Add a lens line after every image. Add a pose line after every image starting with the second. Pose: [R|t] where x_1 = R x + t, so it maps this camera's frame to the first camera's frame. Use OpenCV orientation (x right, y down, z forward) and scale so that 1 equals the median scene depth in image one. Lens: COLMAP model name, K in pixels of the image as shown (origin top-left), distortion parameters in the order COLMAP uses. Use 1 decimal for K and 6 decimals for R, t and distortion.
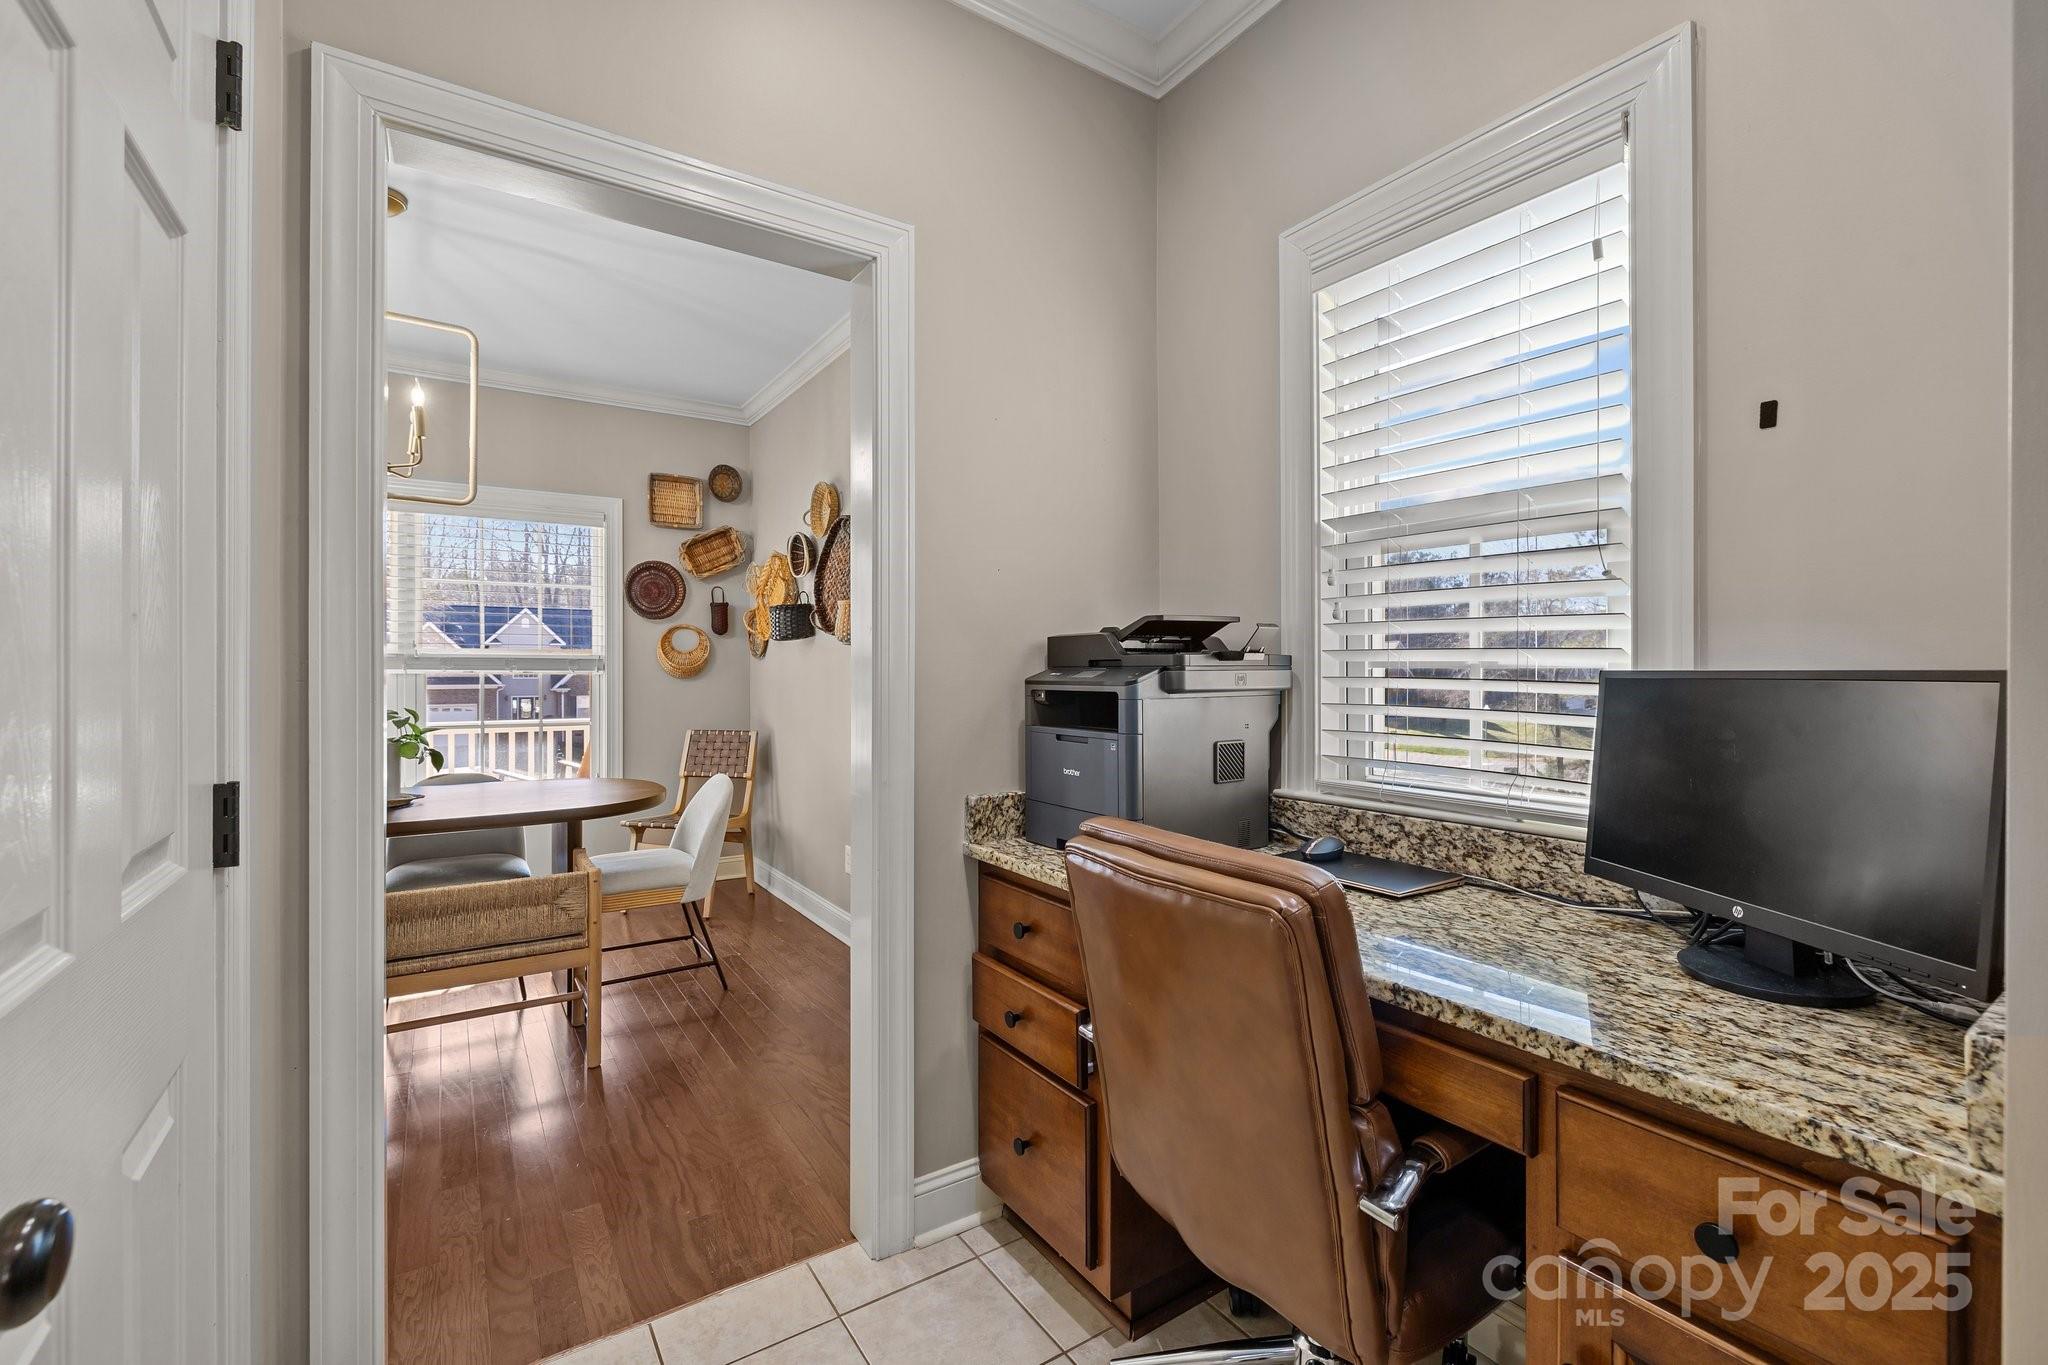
lens RADIAL K [[863.4, 0, 1031.5], [0, 863.4, 671.5], [0, 0, 1]] dist [-0.004578, -0.000906]
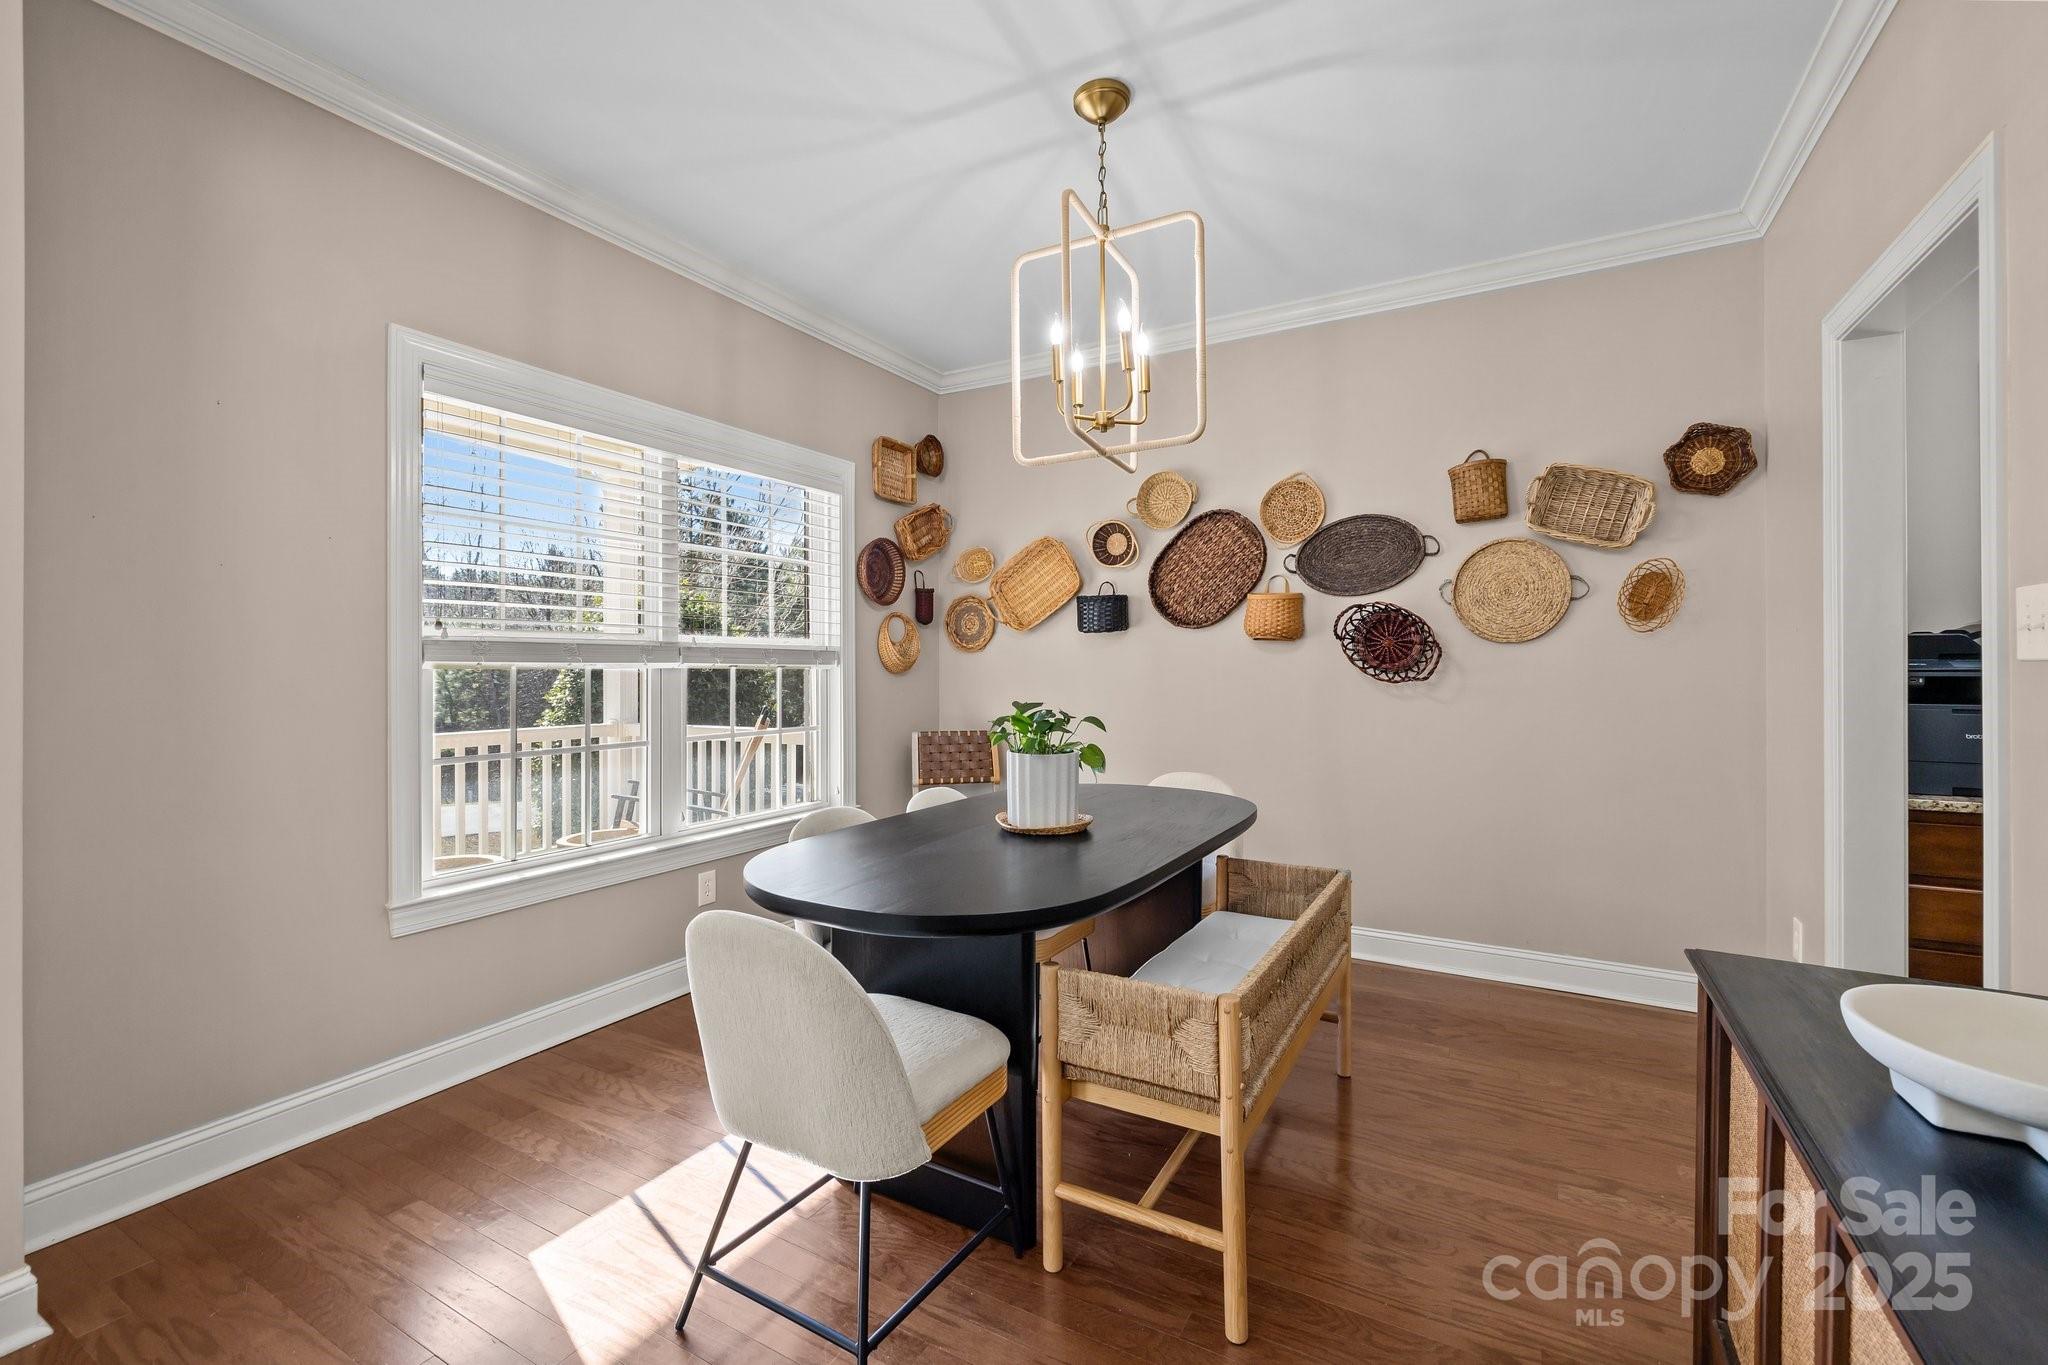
lens RADIAL K [[865.2, 0, 1024.0], [0, 865.2, 679.8], [0, 0, 1]] dist [-0.000598, -0.000552]
pose [[0.897637, 0.000691, 0.440735, -0.679275], [-0.003820, 0.999973, 0.006212, 0.008671], [-0.440719, -0.007260, 0.897616, 0.151805]]
